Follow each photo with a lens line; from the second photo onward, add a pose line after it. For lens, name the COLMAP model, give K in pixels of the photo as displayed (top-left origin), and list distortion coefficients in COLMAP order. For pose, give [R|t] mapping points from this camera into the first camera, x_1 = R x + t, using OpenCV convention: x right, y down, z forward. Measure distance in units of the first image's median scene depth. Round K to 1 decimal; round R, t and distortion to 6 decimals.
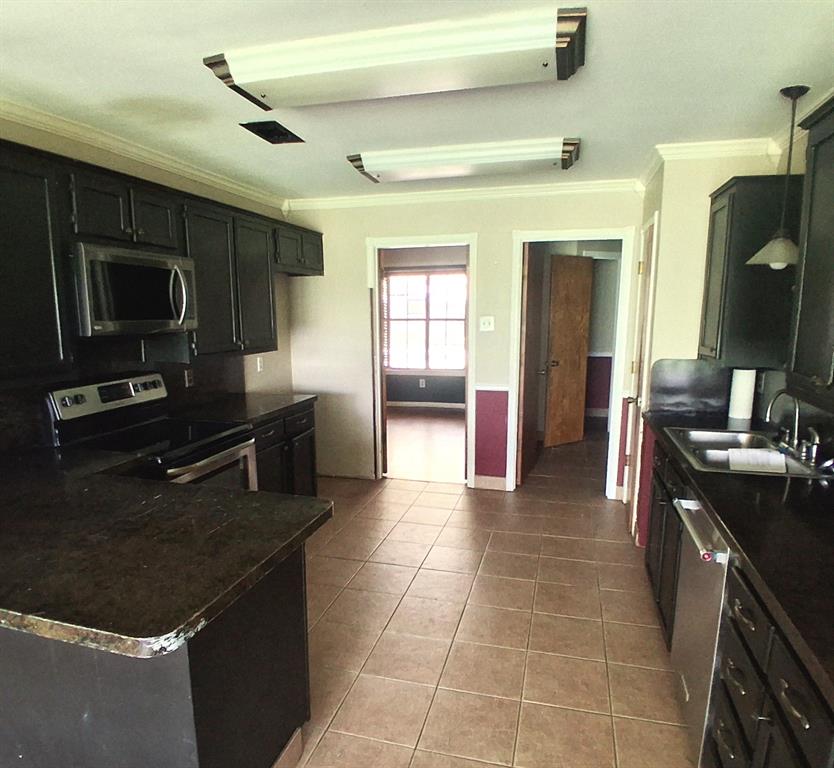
lens RADIAL K [[565.6, 0, 415.6], [0, 565.6, 411.5], [0, 0, 1]] dist [0.031169, -0.070082]
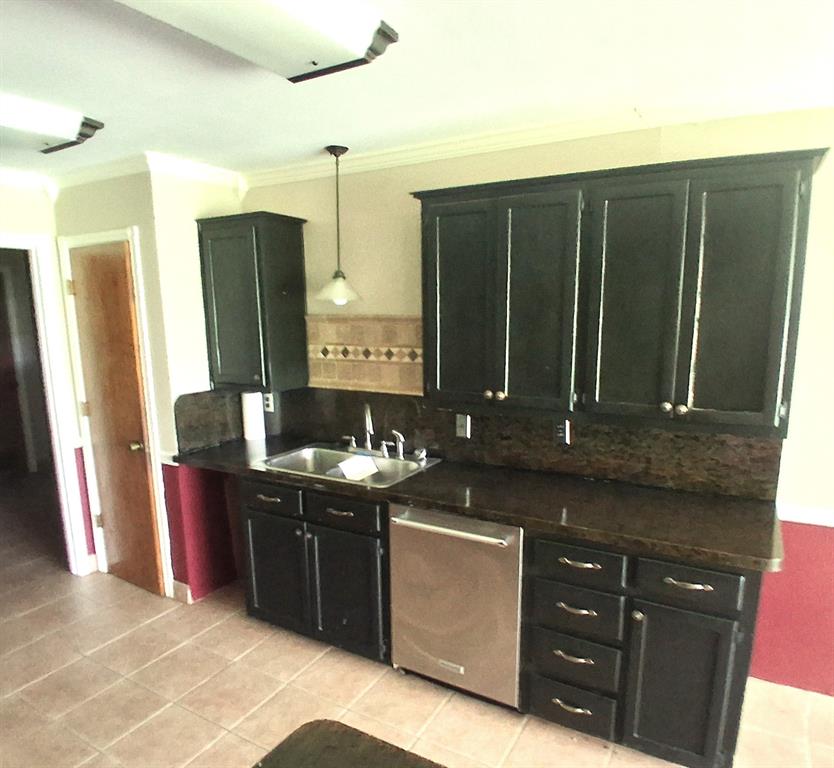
lens RADIAL K [[579.0, 0, 418.3], [0, 579.0, 420.1], [0, 0, 1]] dist [-0.008630, -0.006246]
pose [[0.260413, -0.185659, 0.947479, -0.281707], [0.186263, 0.972563, 0.139380, -0.090536], [-0.947360, 0.140184, 0.287849, 0.312659]]
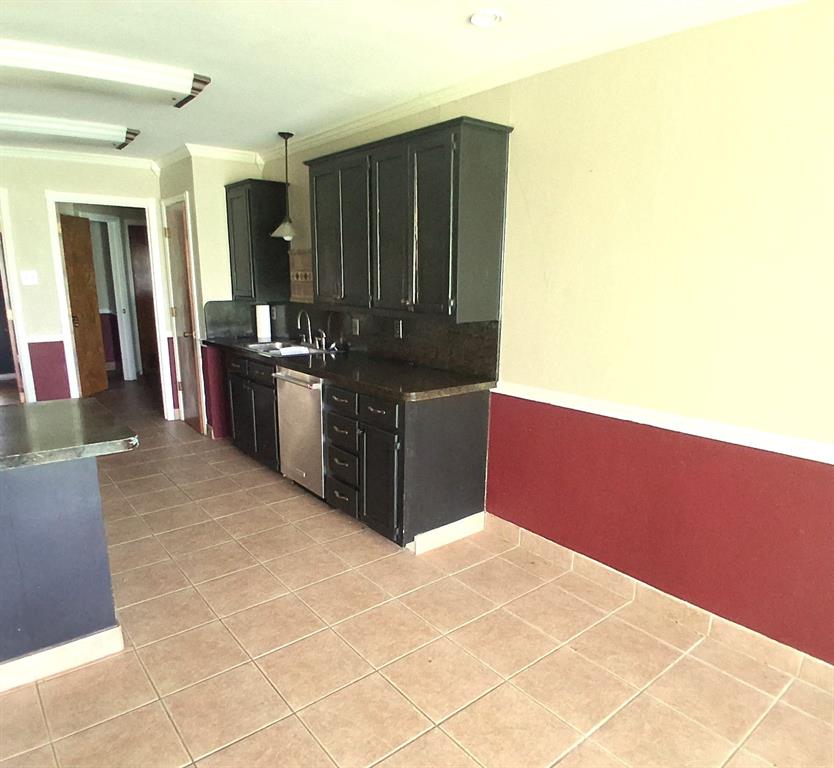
lens RADIAL K [[565.6, 0, 415.6], [0, 565.6, 411.5], [0, 0, 1]] dist [0.031169, -0.070082]
pose [[0.588680, -0.180419, 0.787975, -0.341952], [0.135197, 0.983019, 0.124075, 0.057964], [-0.796980, 0.033492, 0.603076, -0.195698]]
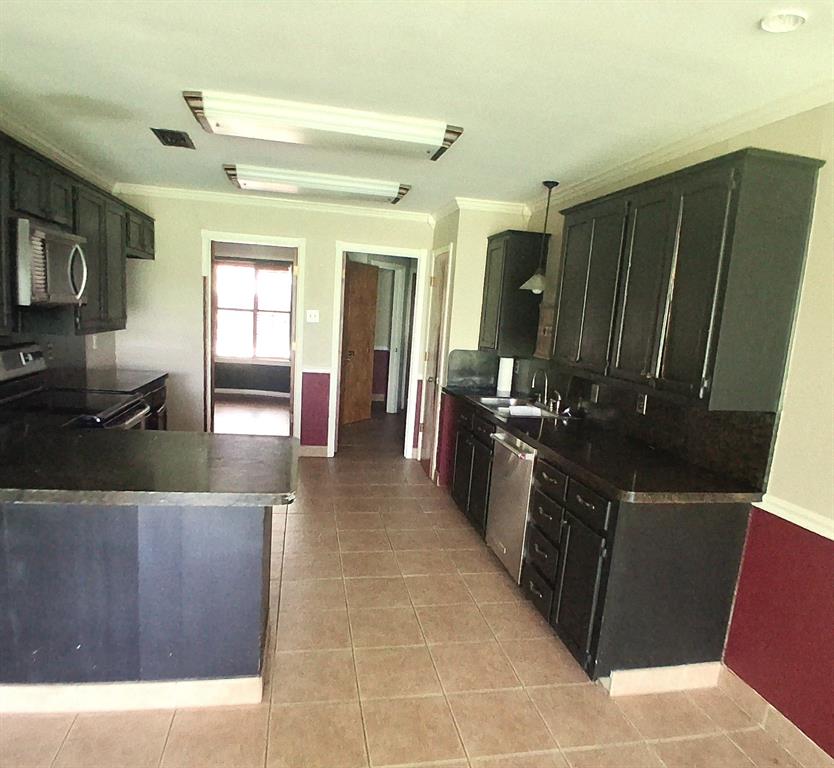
lens RADIAL K [[565.6, 0, 415.6], [0, 565.6, 411.5], [0, 0, 1]] dist [0.031169, -0.070082]
pose [[0.896202, -0.012439, 0.443472, -0.226496], [0.009172, 0.999913, 0.009512, 0.038491], [-0.443552, -0.004457, 0.896238, -0.172545]]
